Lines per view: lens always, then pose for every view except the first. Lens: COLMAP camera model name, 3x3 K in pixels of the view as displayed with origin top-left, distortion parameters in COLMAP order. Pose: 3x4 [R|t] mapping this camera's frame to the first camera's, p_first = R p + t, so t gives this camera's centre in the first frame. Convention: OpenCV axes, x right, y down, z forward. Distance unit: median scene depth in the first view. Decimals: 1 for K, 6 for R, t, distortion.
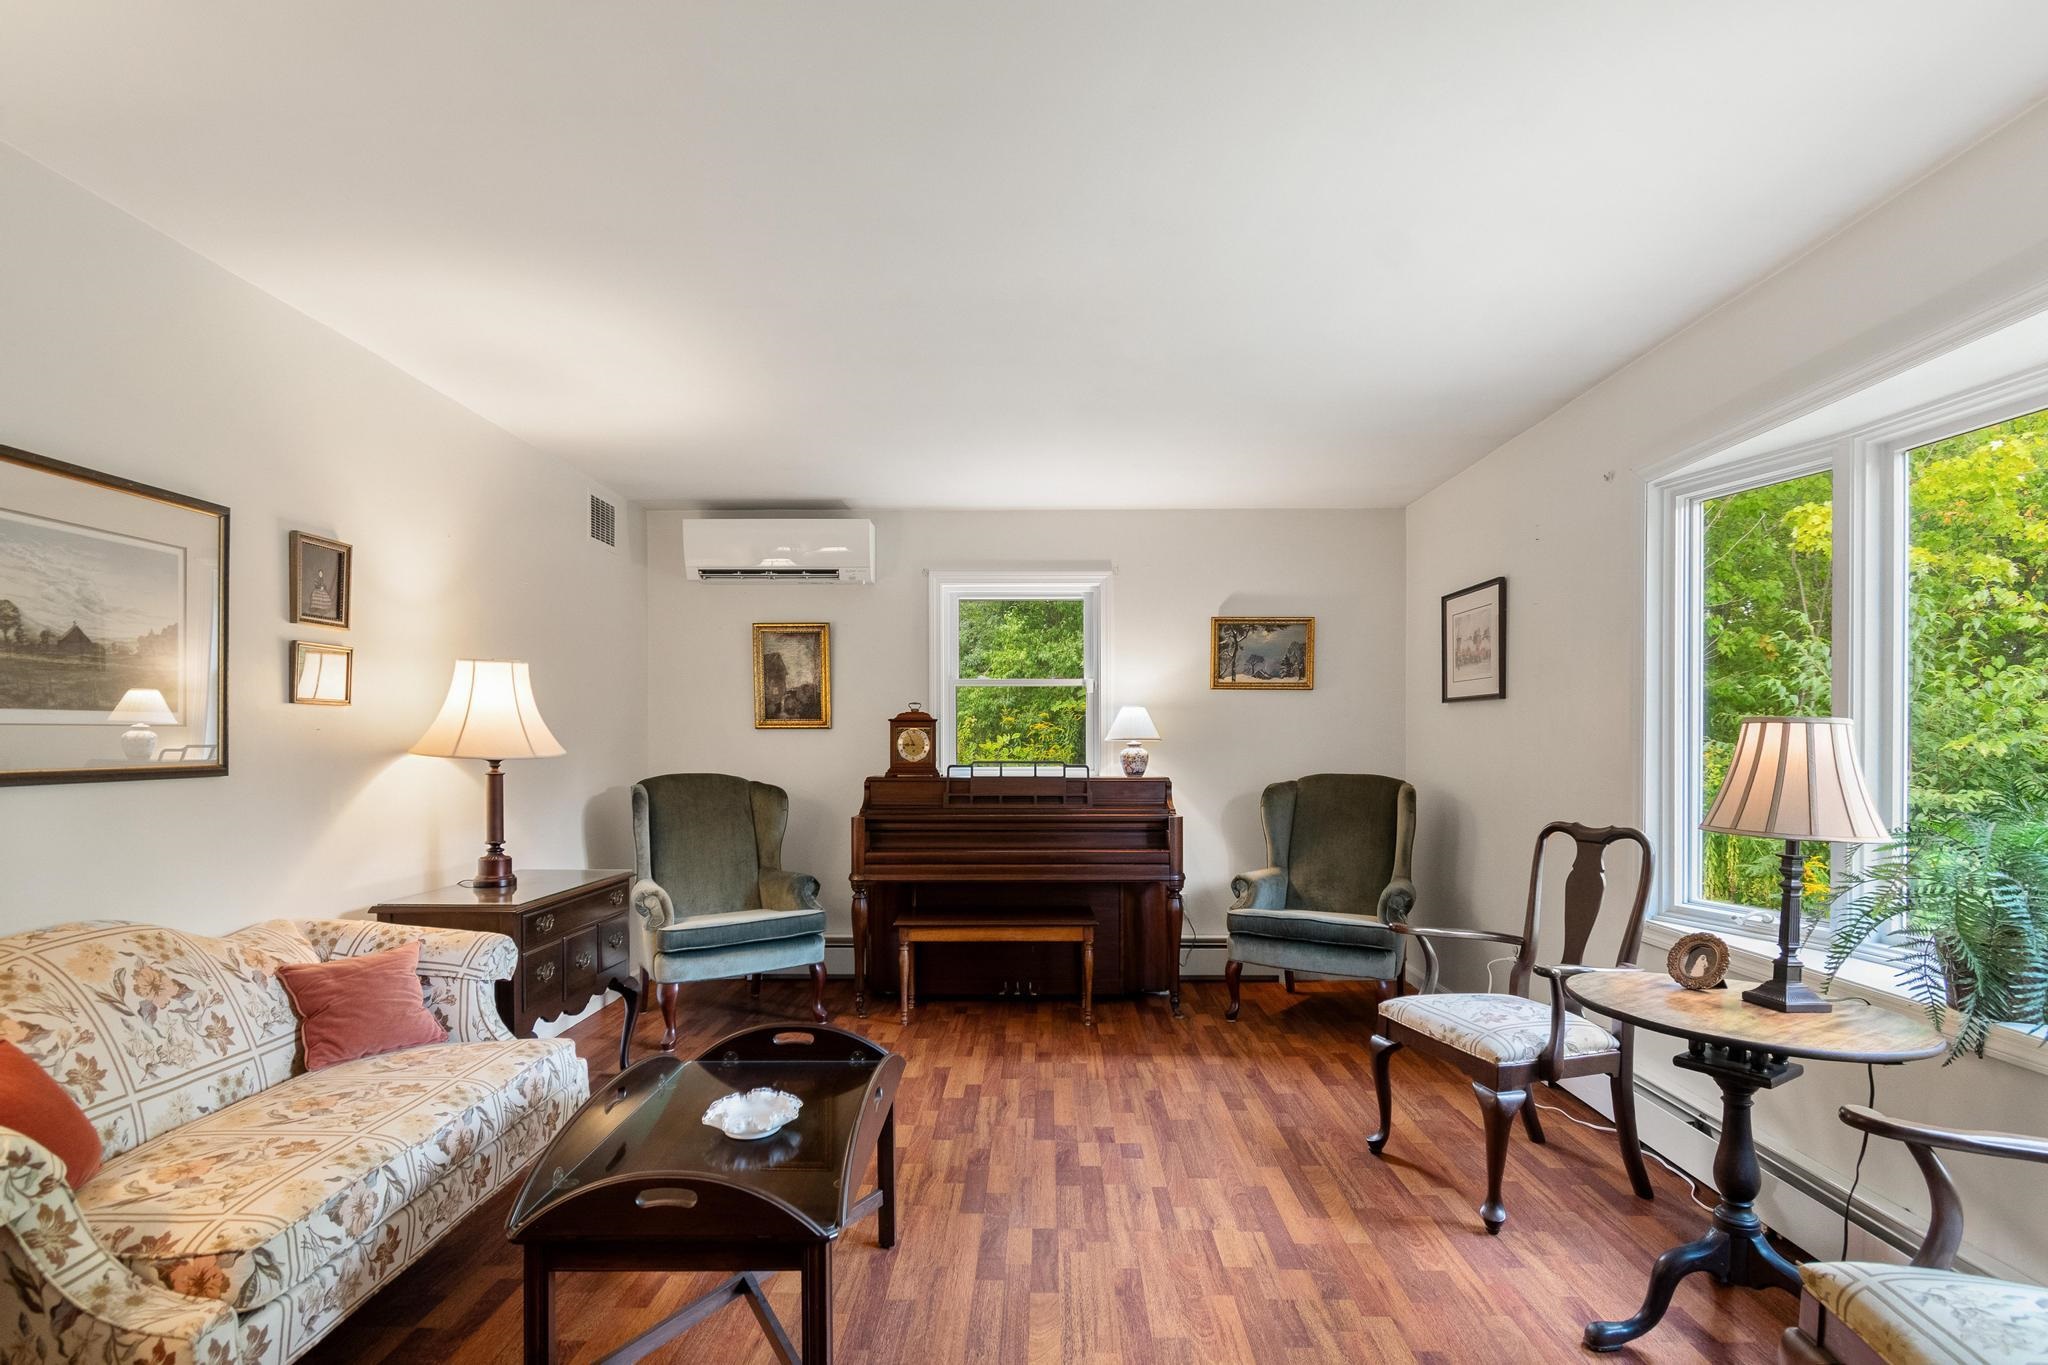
lens RADIAL K [[984.6, 0, 1033.6], [0, 984.6, 749.5], [0, 0, 1]] dist [0.000843, -0.004464]
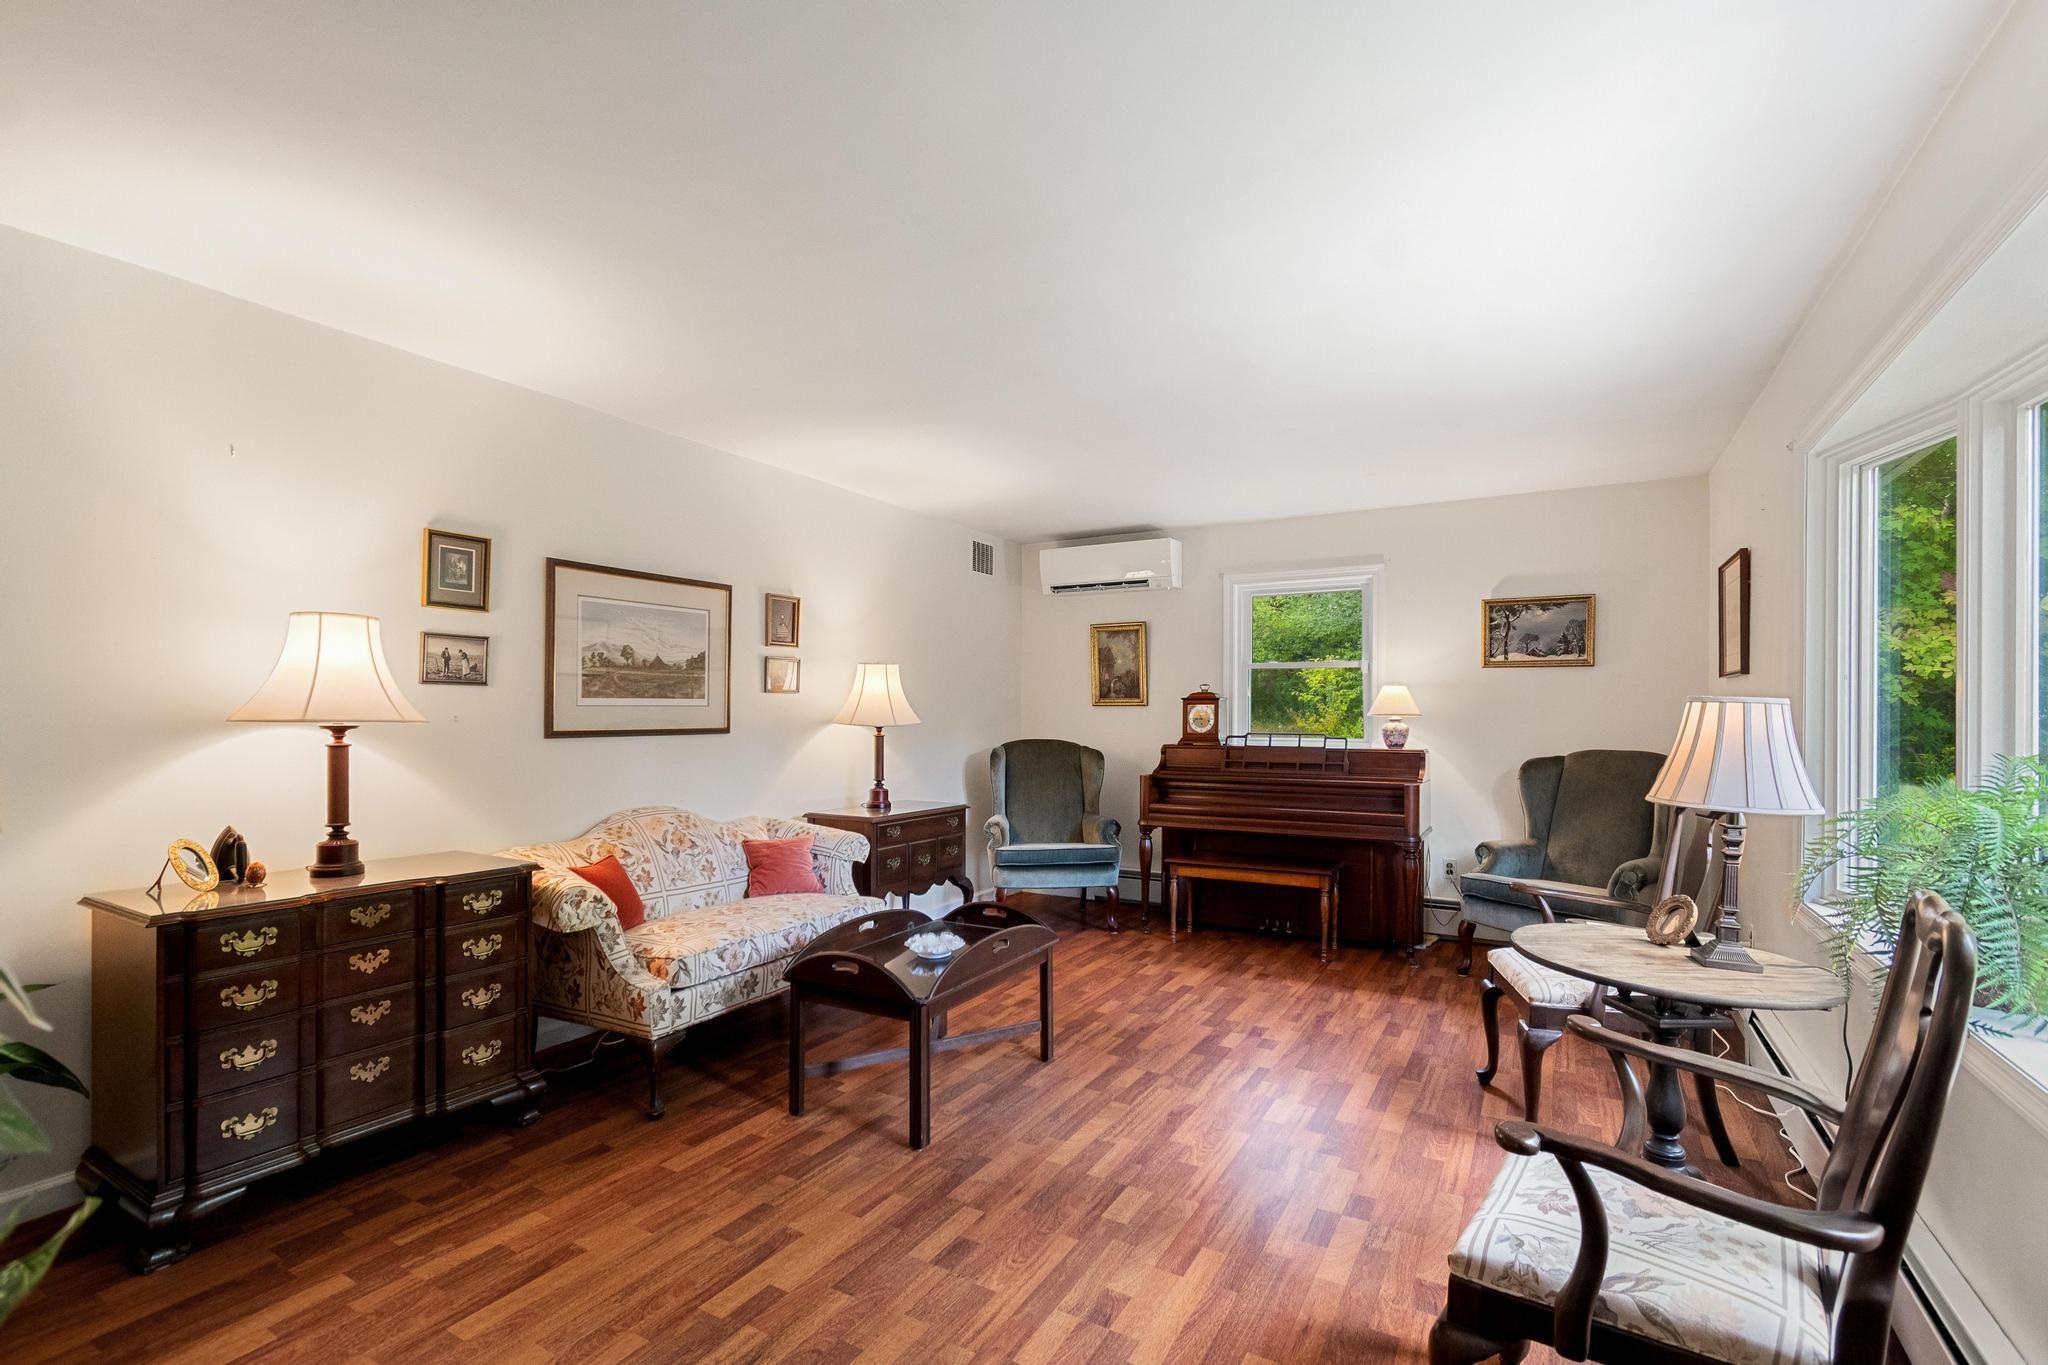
lens RADIAL K [[916.7, 0, 1023.1], [0, 916.7, 712.7], [0, 0, 1]] dist [0.000104, -0.000867]
pose [[0.872206, 0.001783, -0.489135, 0.322324], [-0.007487, 0.999925, -0.009704, 0.000419], [0.489081, 0.012126, 0.872154, -0.139438]]
